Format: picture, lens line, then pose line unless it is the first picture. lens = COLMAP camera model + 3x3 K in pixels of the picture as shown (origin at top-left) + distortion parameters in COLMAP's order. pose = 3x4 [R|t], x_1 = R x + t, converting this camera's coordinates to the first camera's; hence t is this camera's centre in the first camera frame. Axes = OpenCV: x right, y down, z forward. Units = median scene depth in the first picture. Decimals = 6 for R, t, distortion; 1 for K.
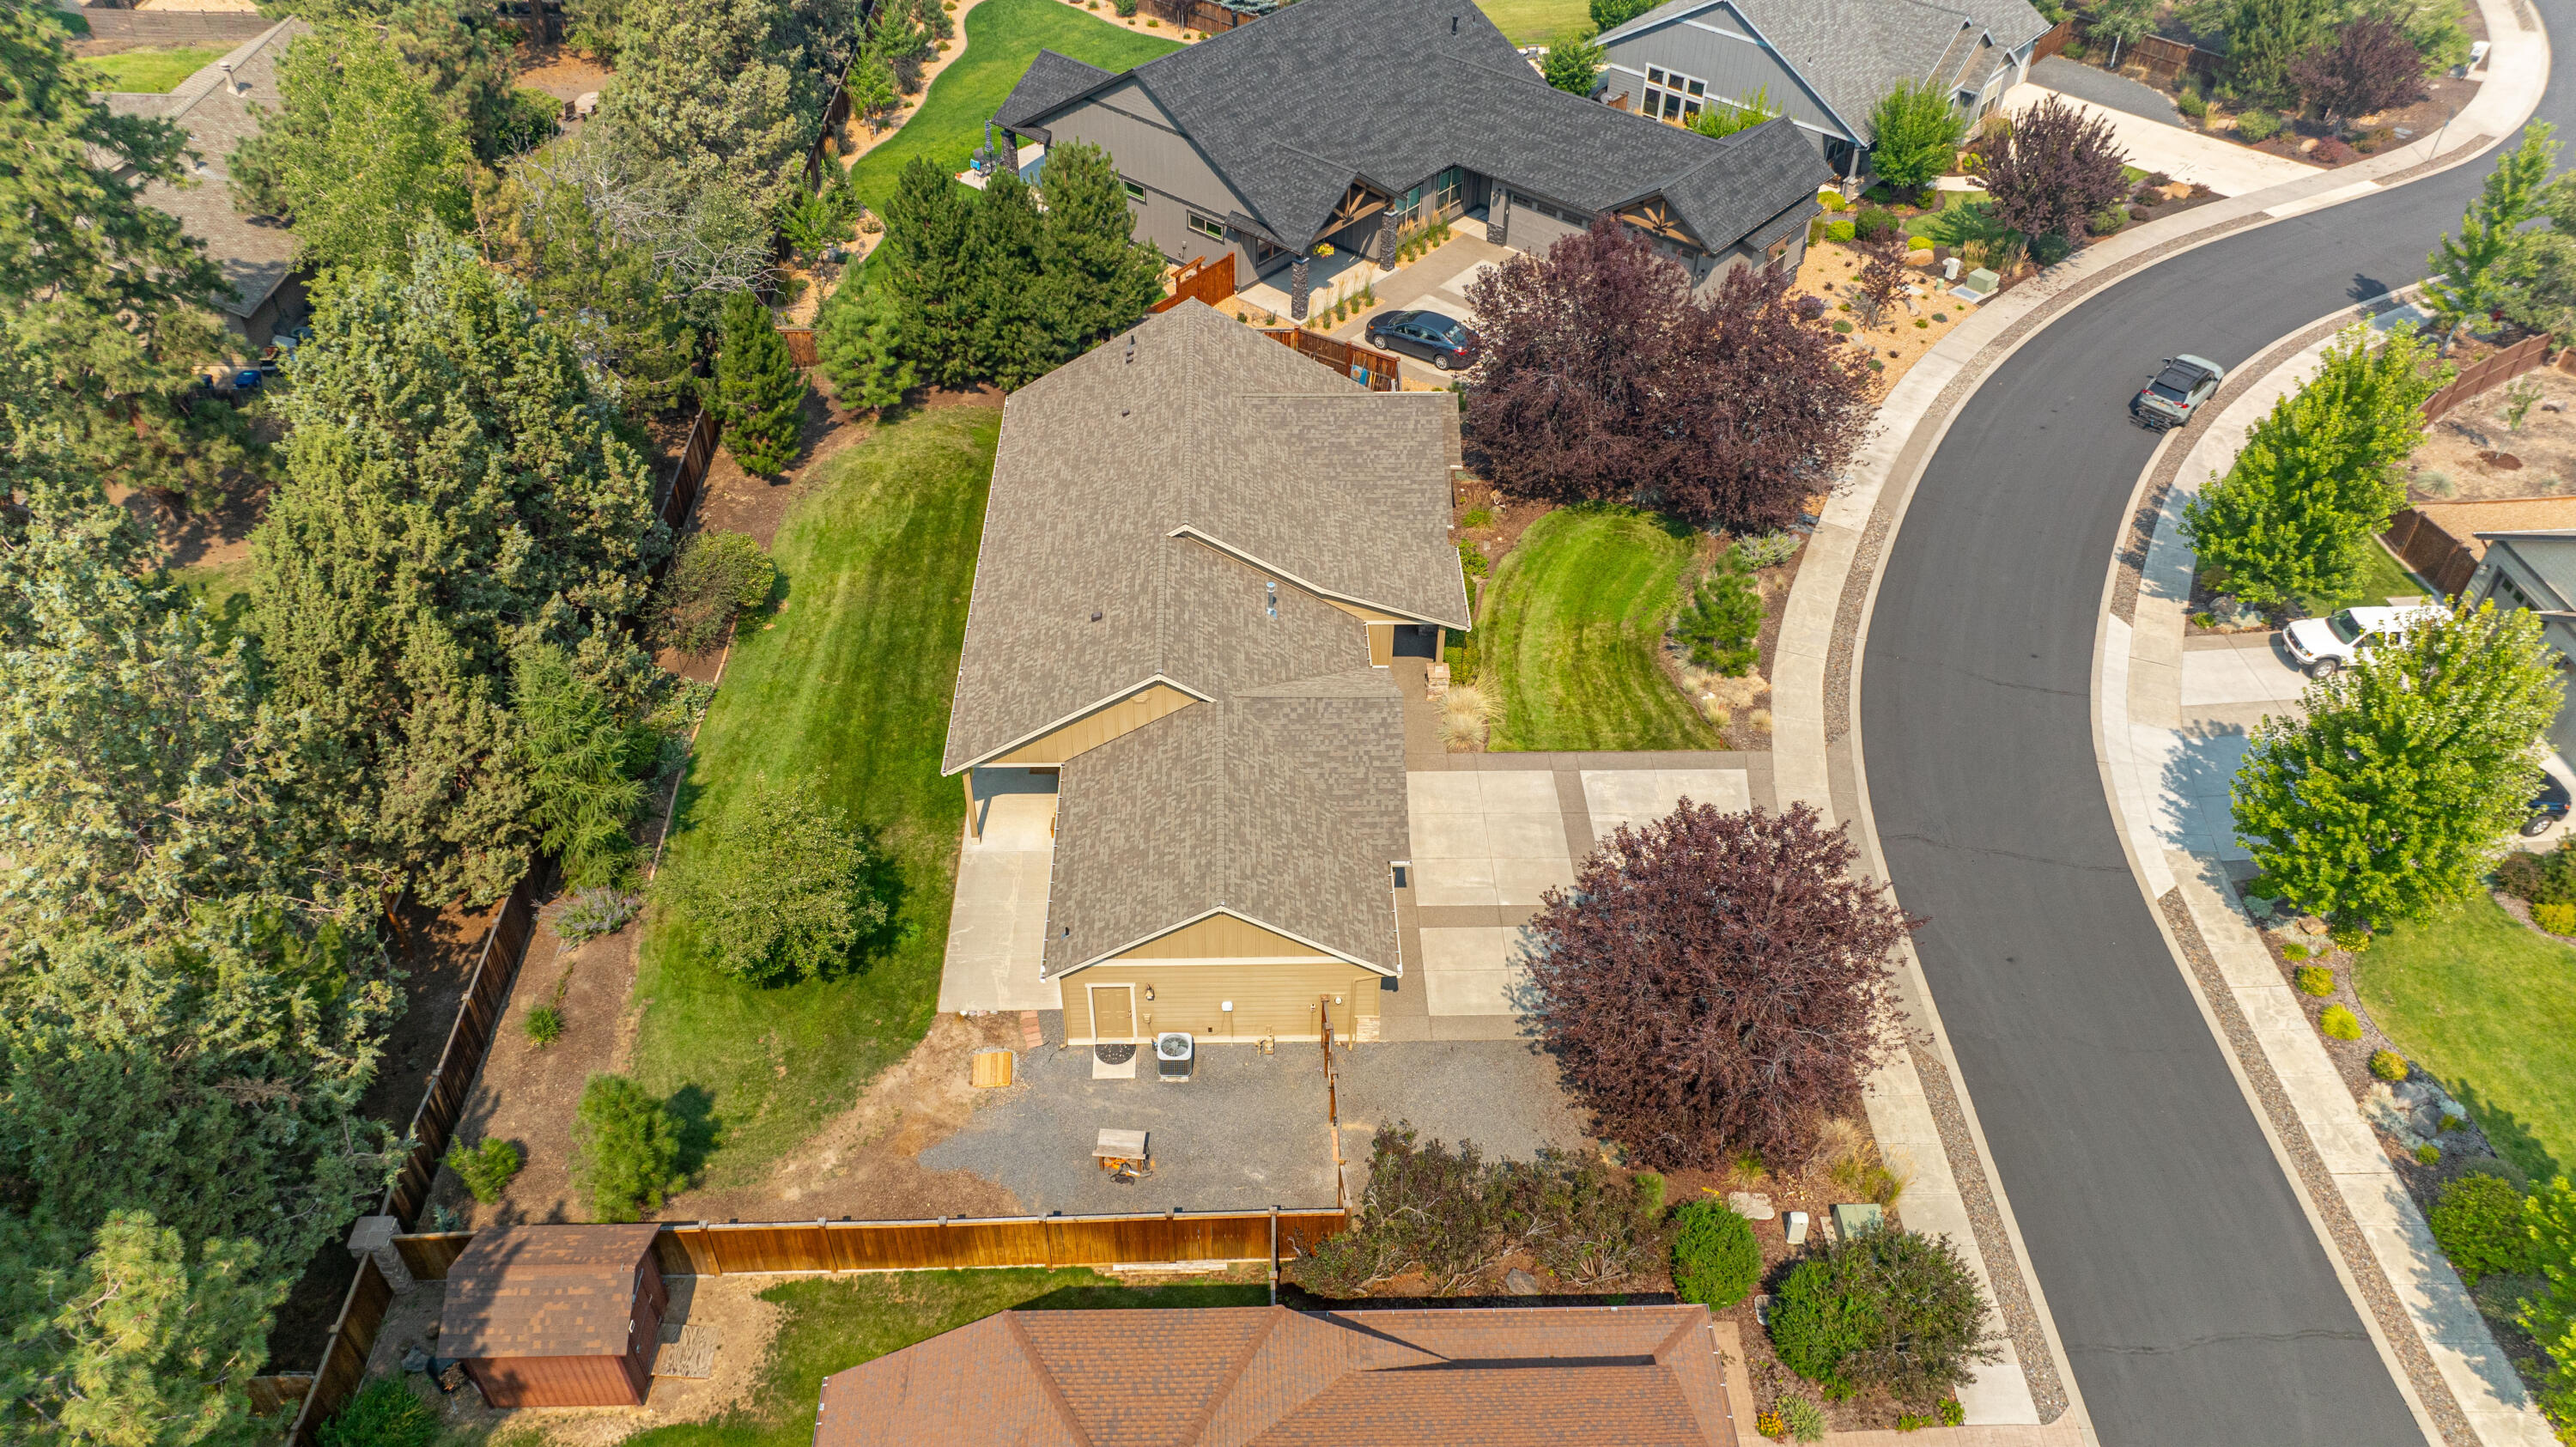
lens RADIAL K [[1819.7, 0, 1288.0], [0, 1819.7, 723.5], [0, 0, 1]] dist [-0.075709, 0.098506]
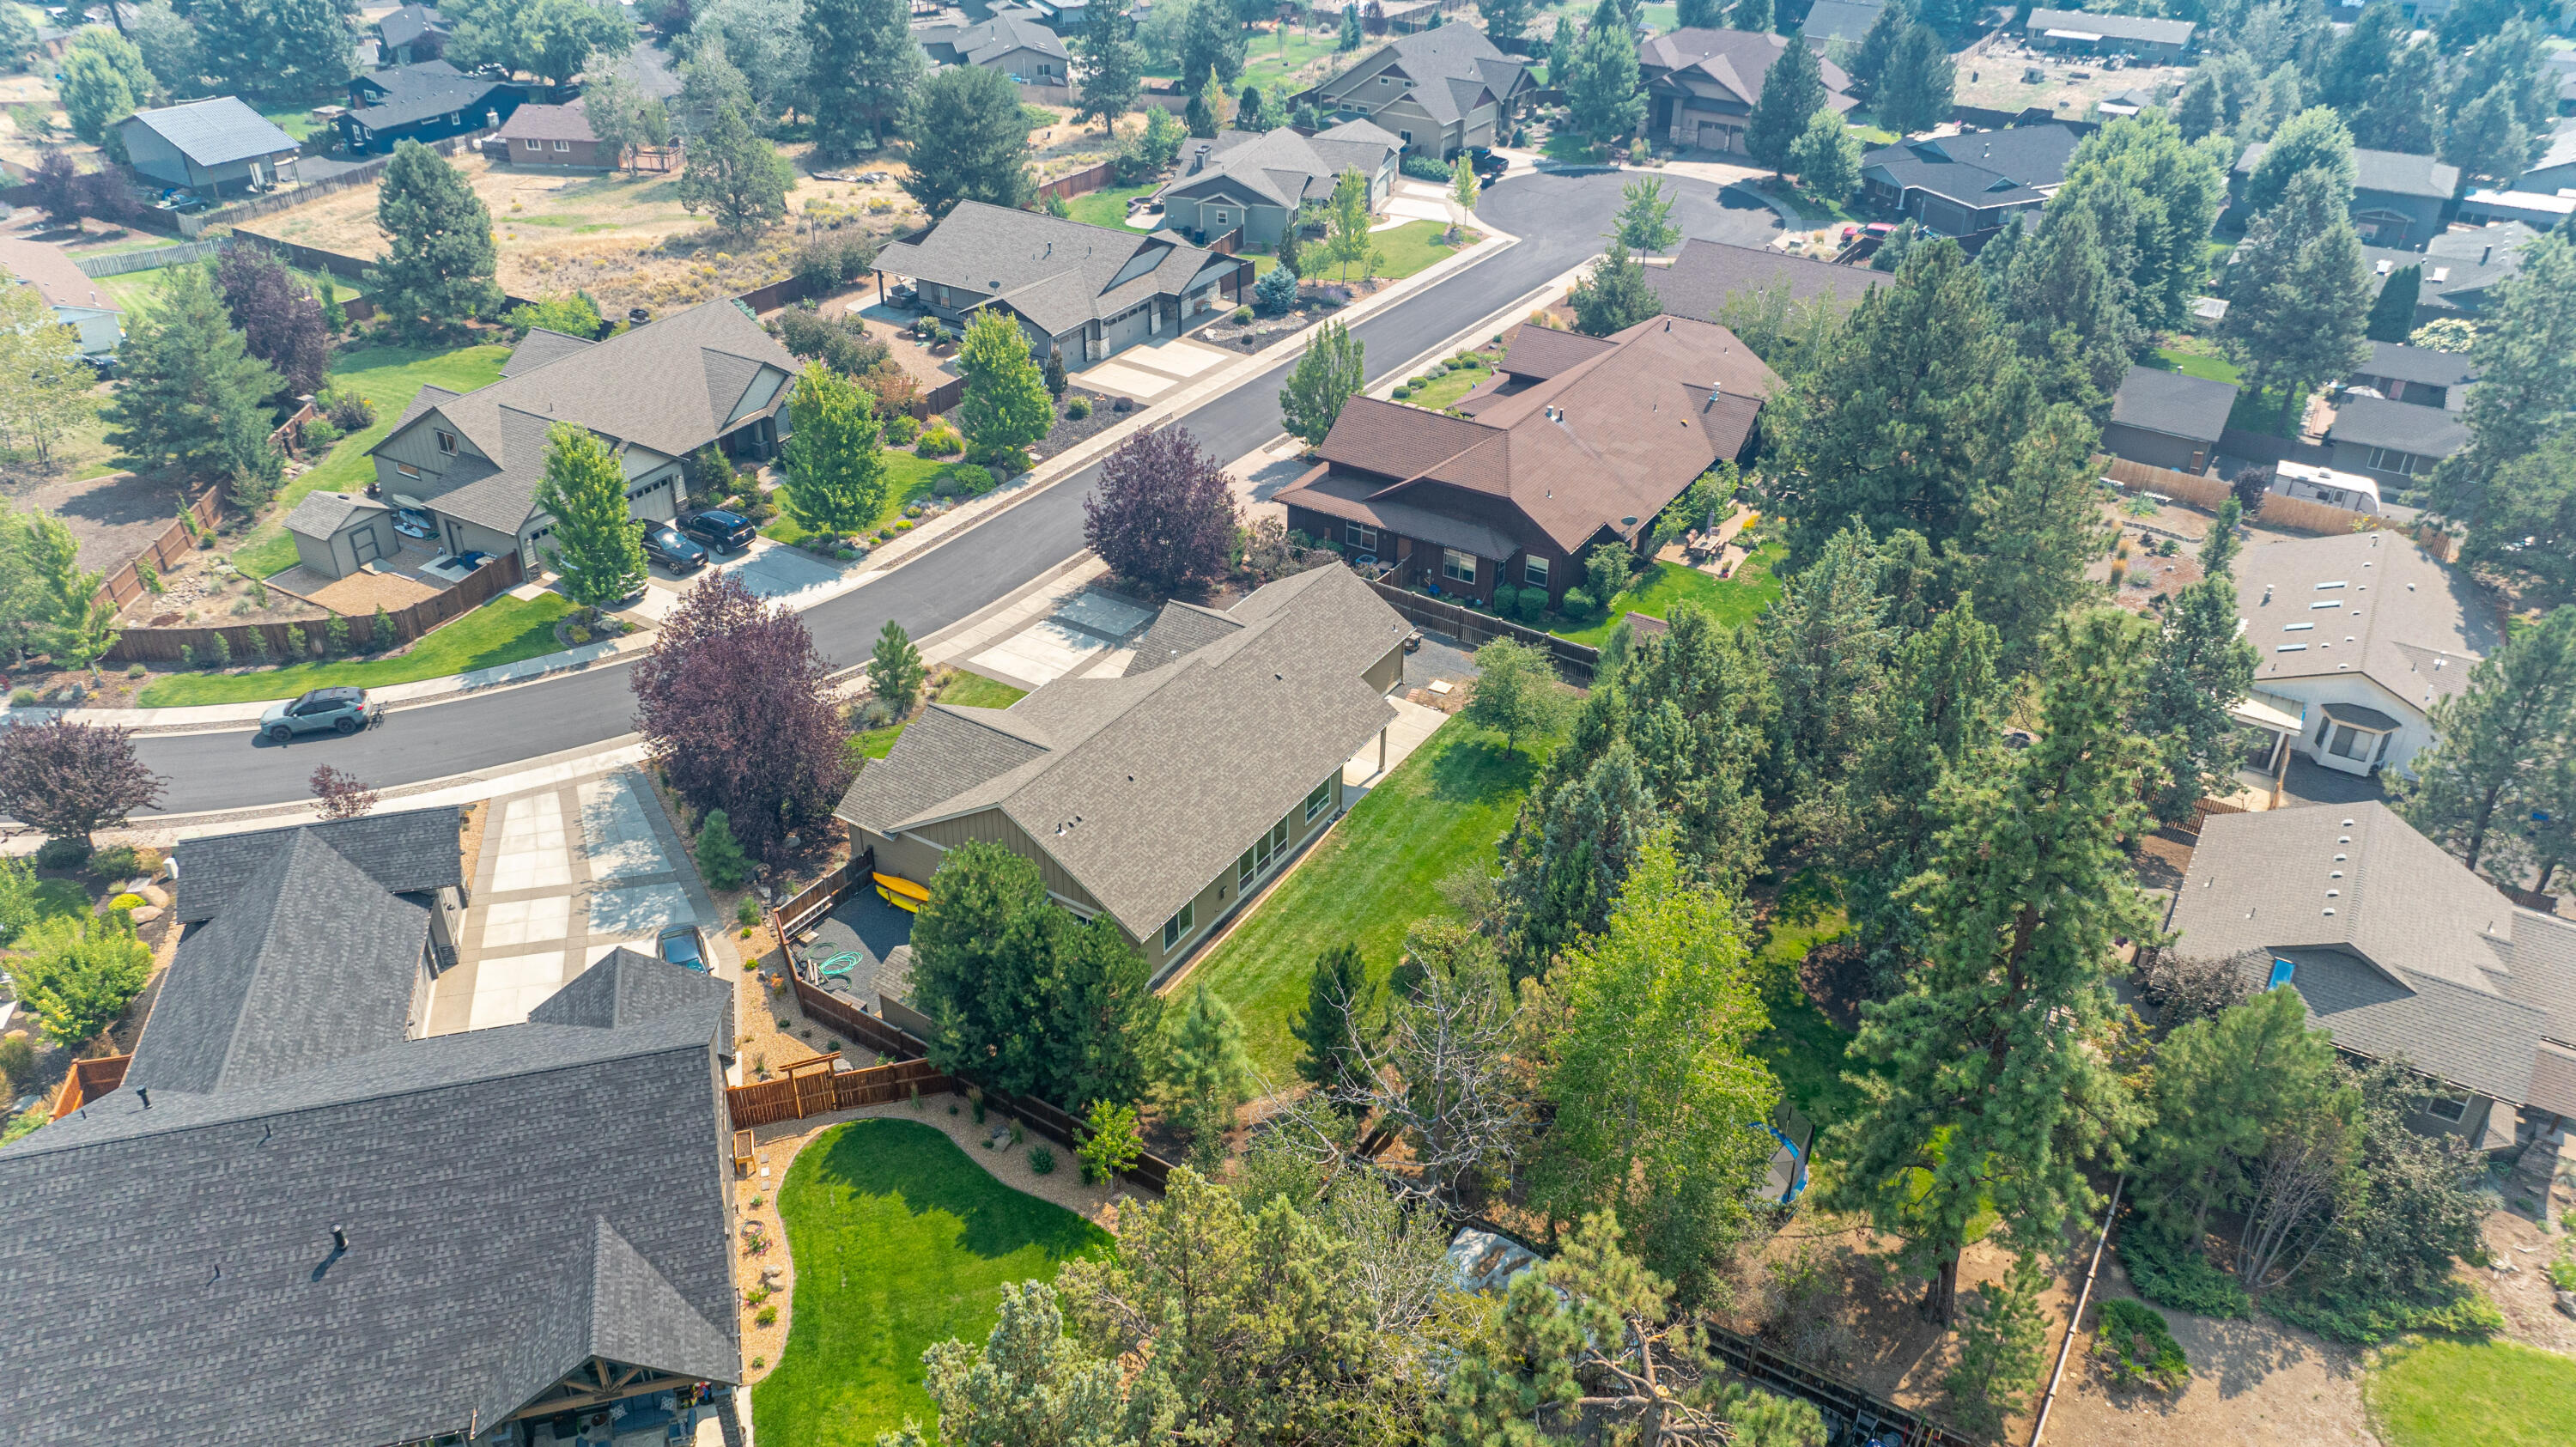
lens RADIAL K [[1819.7, 0, 1288.0], [0, 1819.7, 723.5], [0, 0, 1]] dist [-0.075709, 0.098506]
pose [[-0.830556, -0.309245, 0.463190, -0.710375], [0.347242, 0.362694, 0.864798, -1.169209], [-0.435431, 0.879102, -0.193854, 1.111948]]
